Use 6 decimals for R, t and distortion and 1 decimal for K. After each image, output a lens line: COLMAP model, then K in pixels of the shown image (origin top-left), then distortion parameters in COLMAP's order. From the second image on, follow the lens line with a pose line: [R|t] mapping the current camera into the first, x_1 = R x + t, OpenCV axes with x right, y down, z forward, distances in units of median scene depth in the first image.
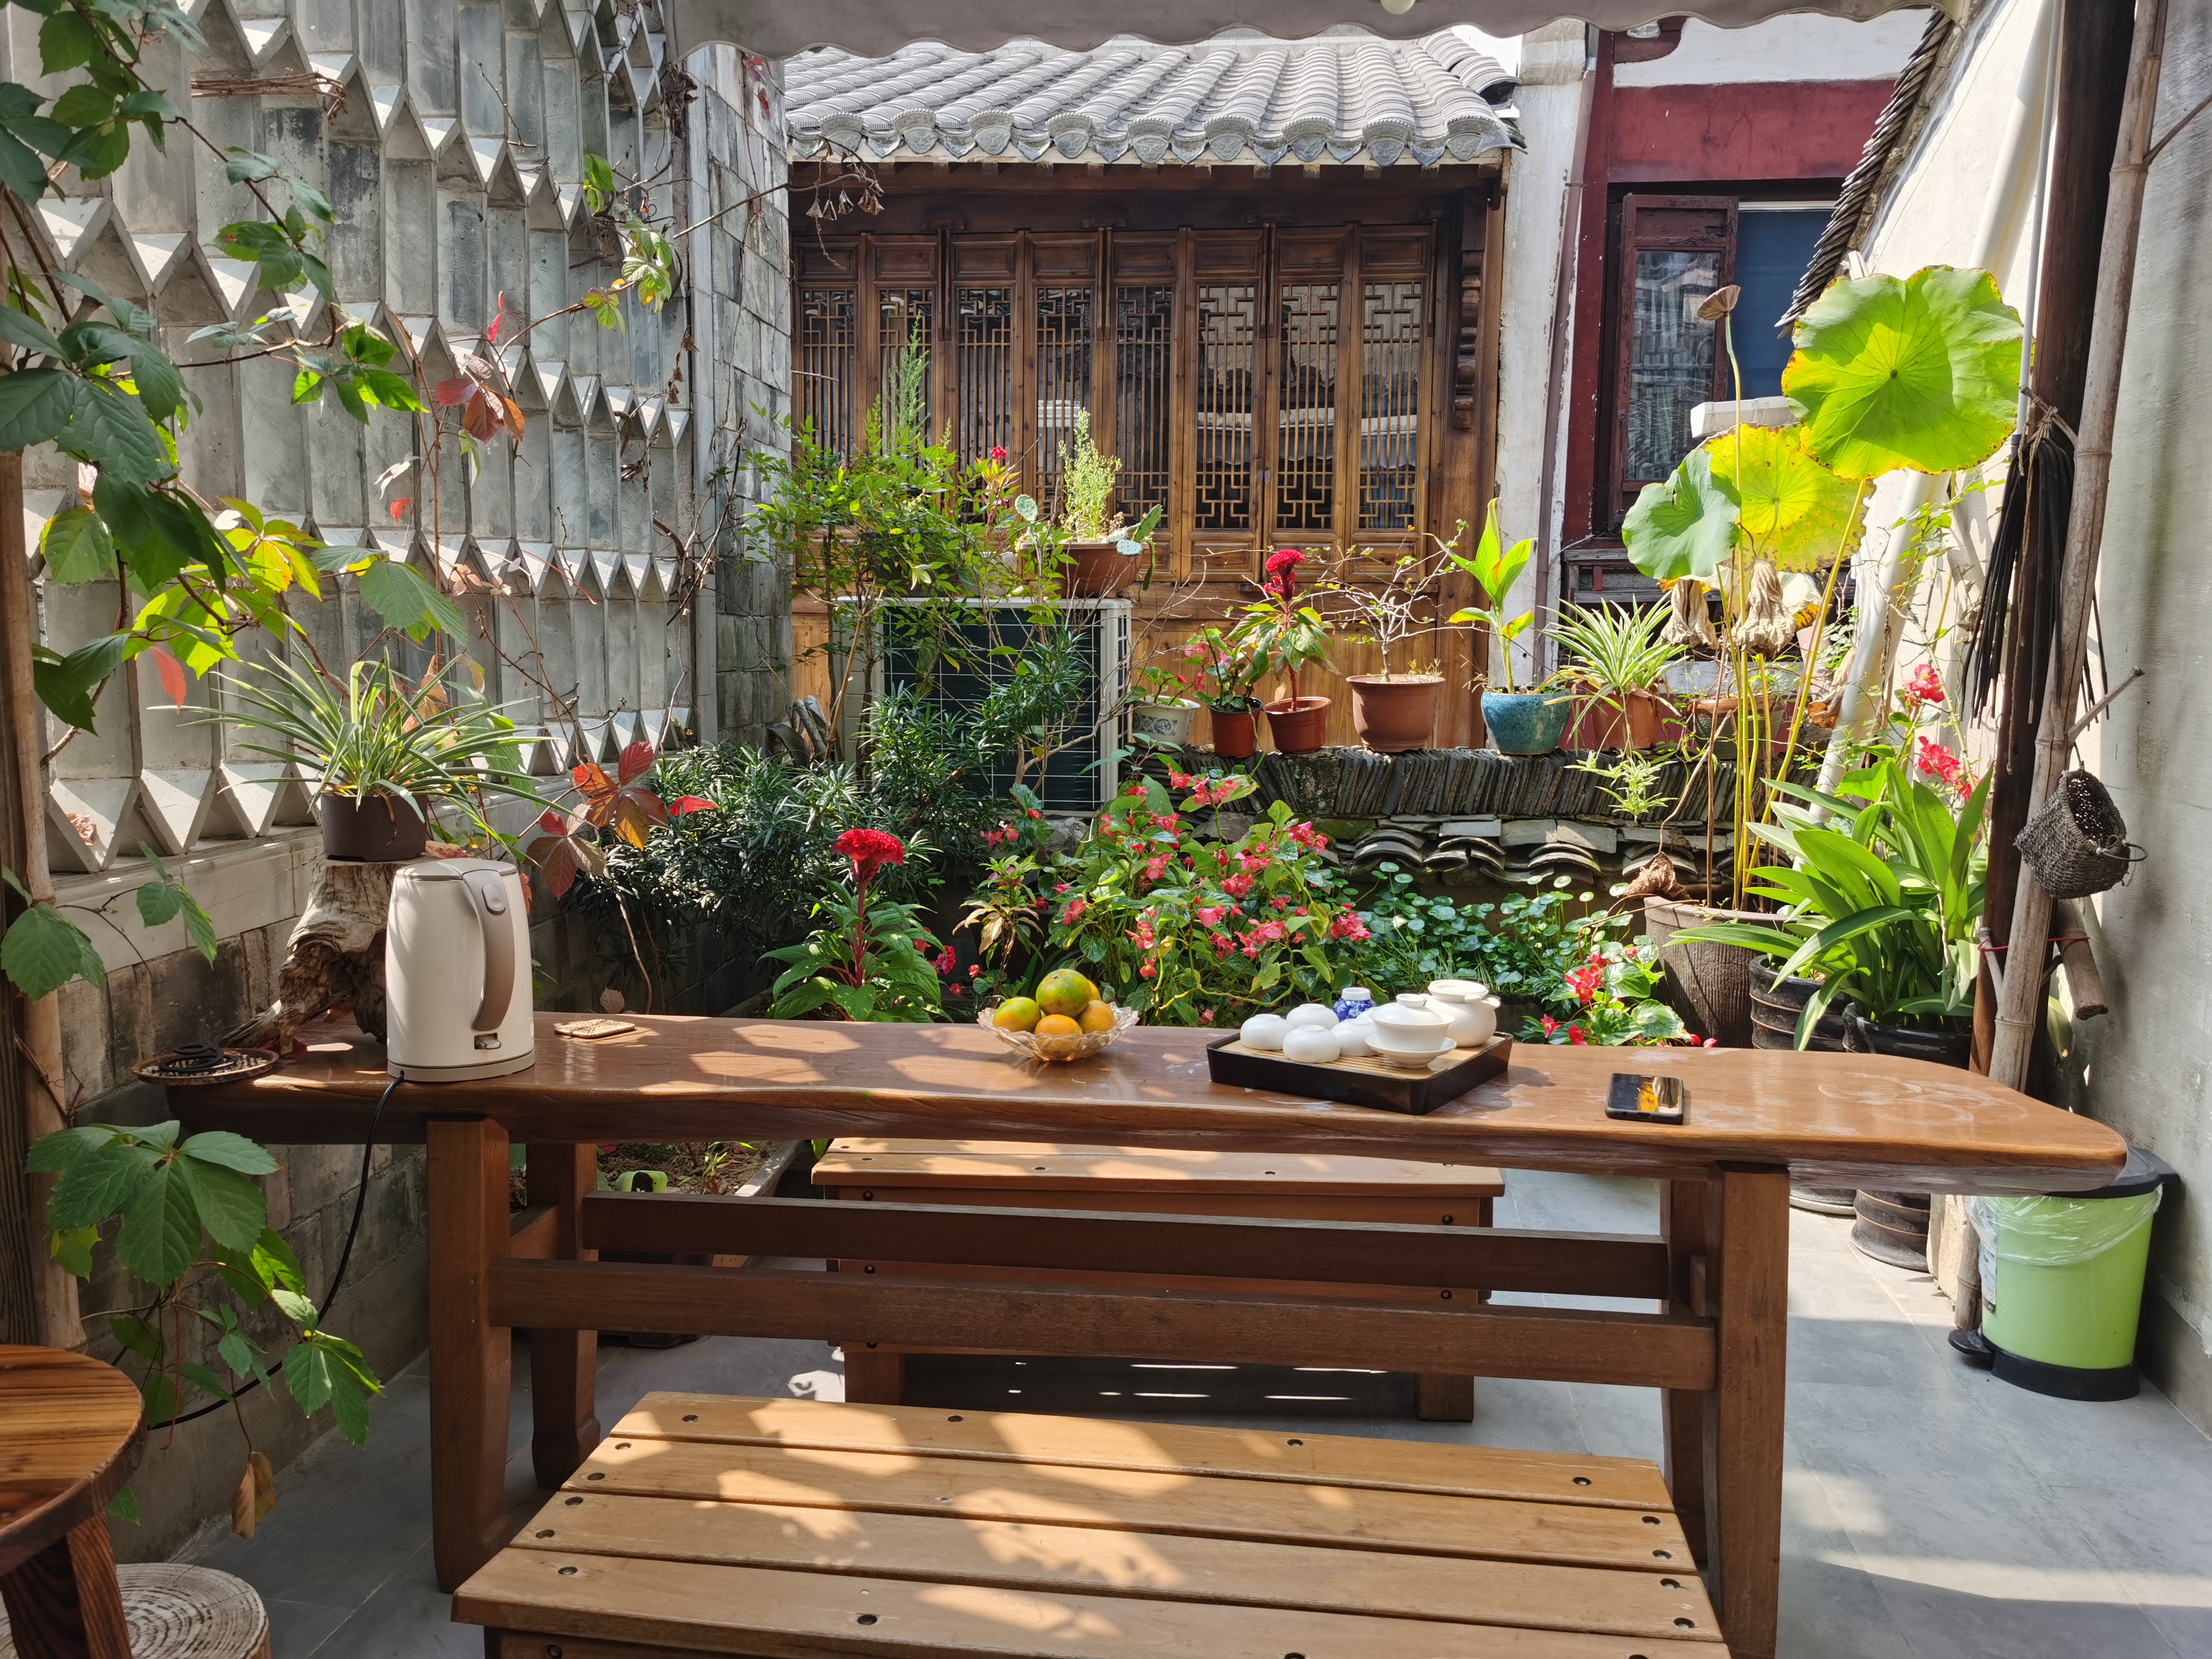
lens RADIAL K [[1727.7, 0, 1113.7], [0, 1727.7, 836.6], [0, 0, 1]] dist [0.045933, -0.047128]
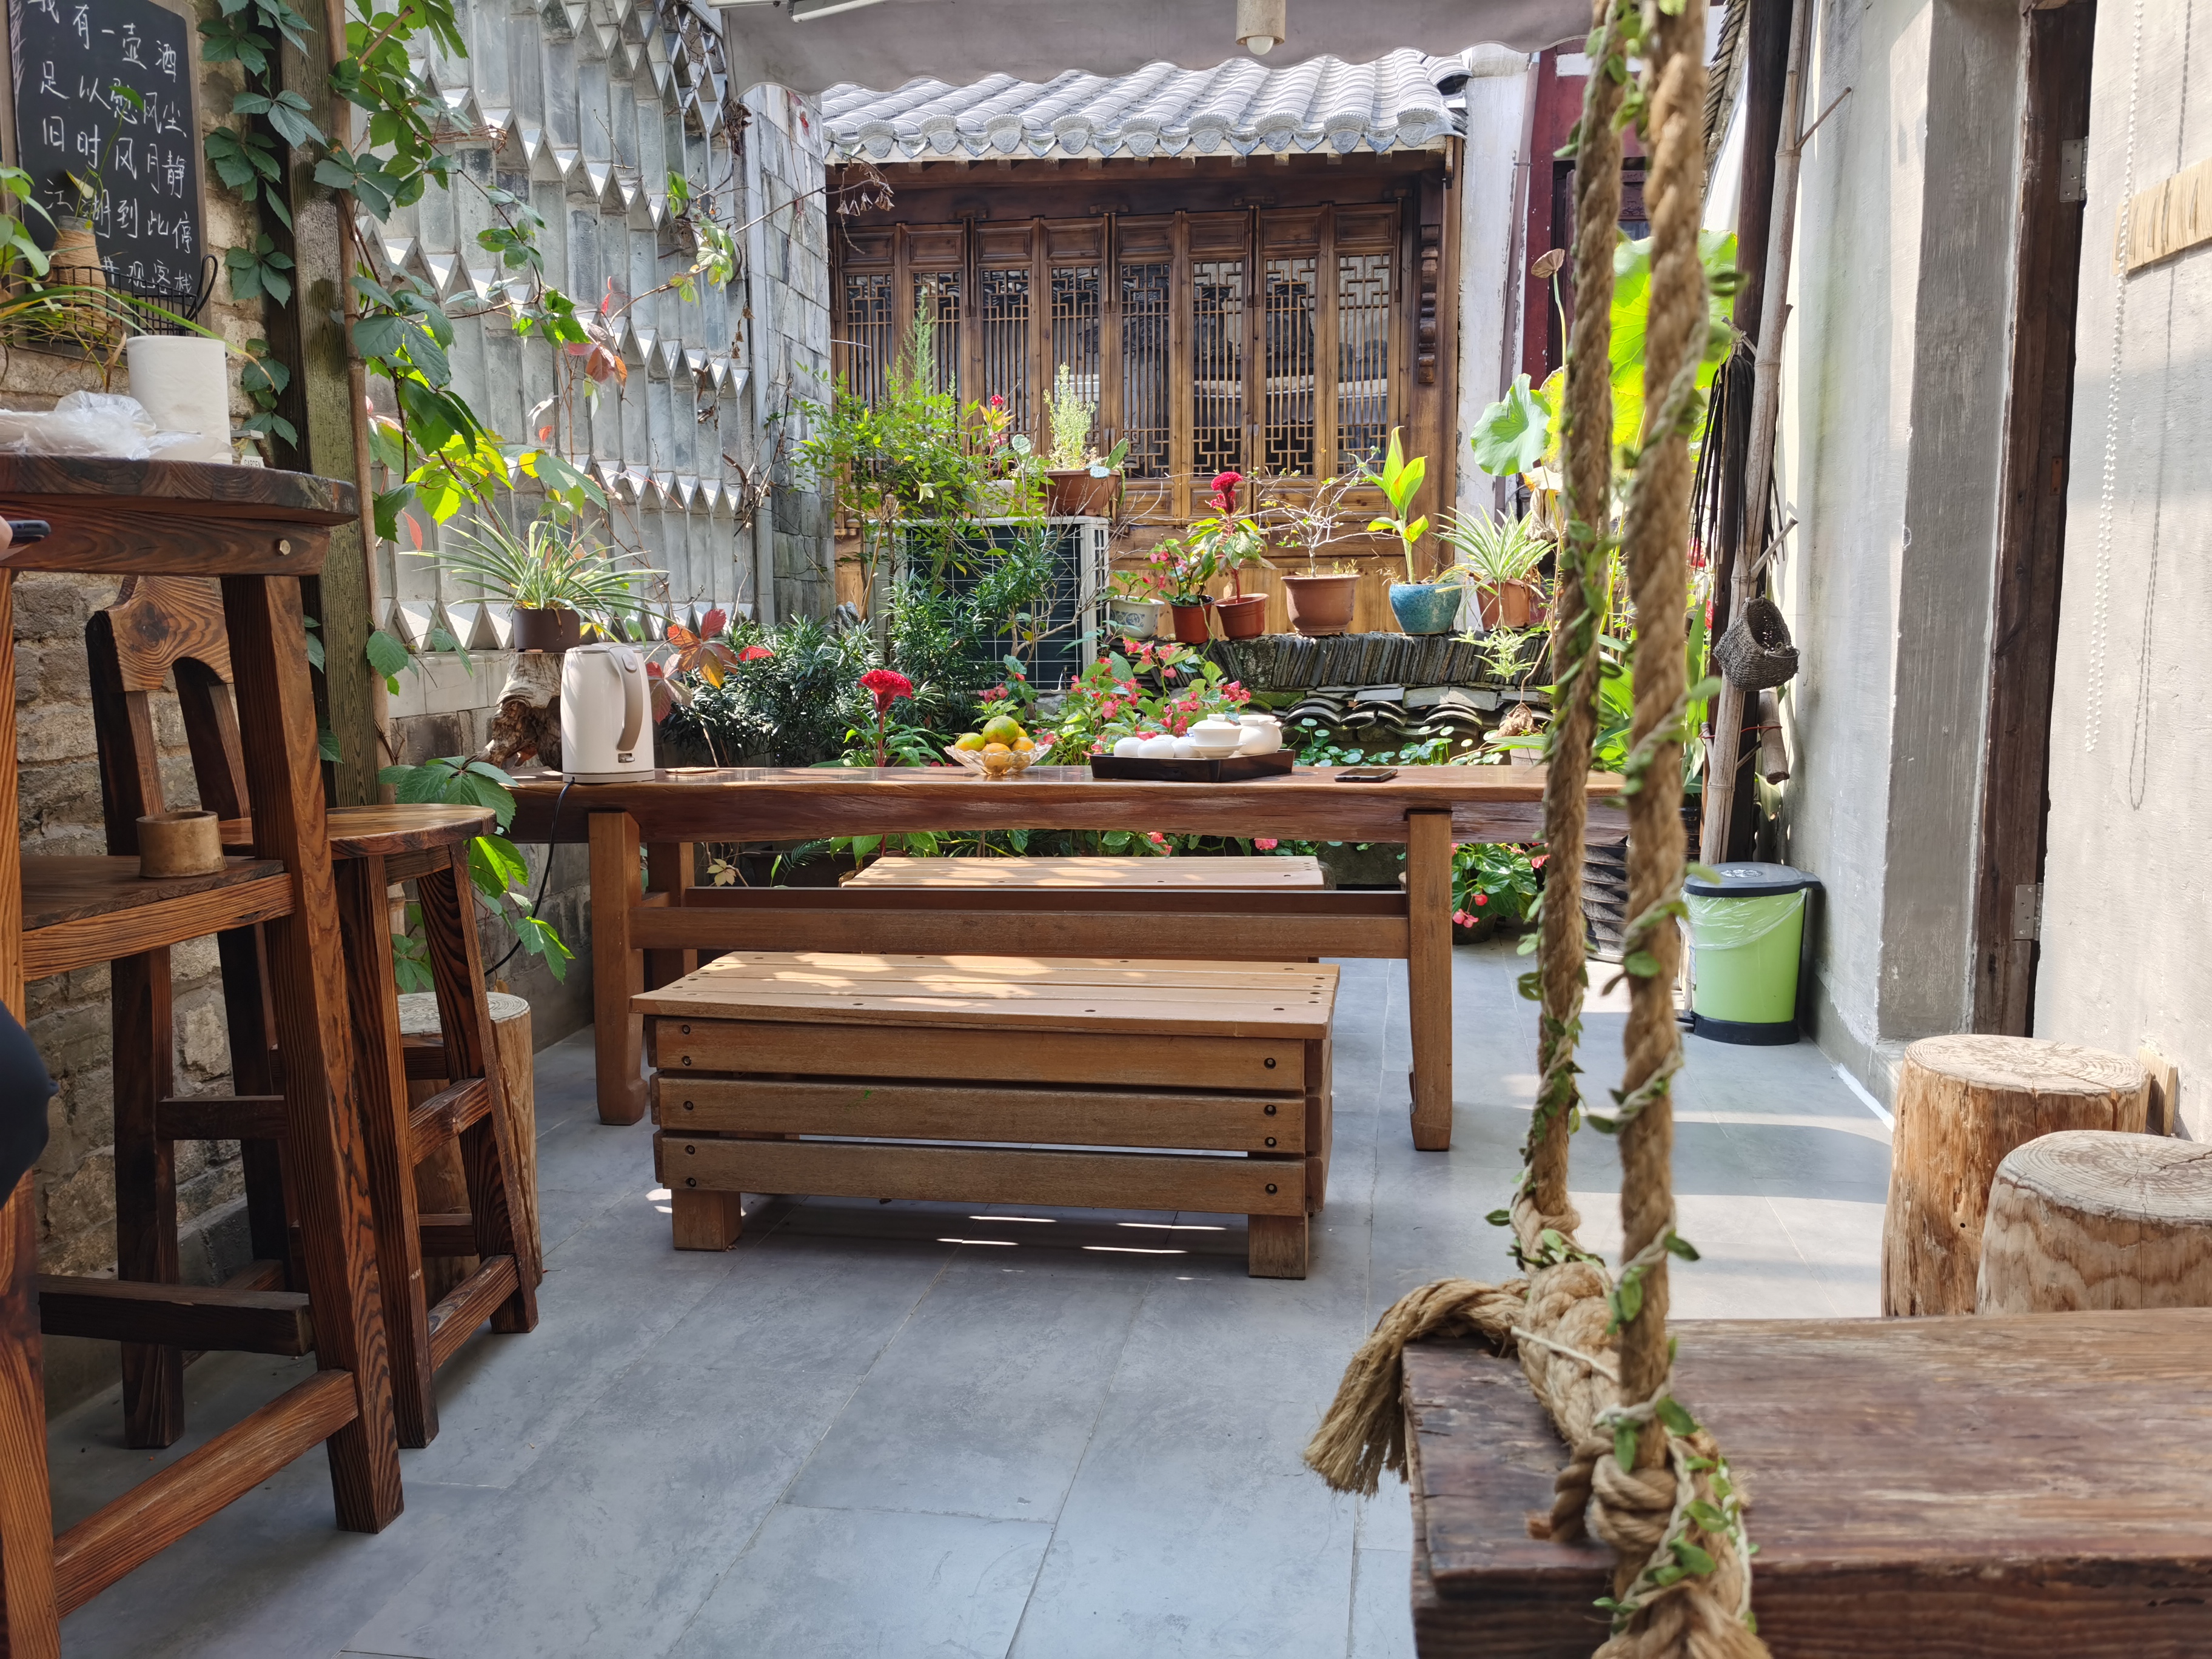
lens RADIAL K [[1727.7, 0, 1102.4], [0, 1727.7, 838.4], [0, 0, 1]] dist [0.045933, -0.047128]
pose [[0.999012, -0.012436, -0.042673, 0.062037], [0.012834, 0.999876, 0.009078, 0.087420], [0.042555, -0.009616, 0.999048, -0.254452]]
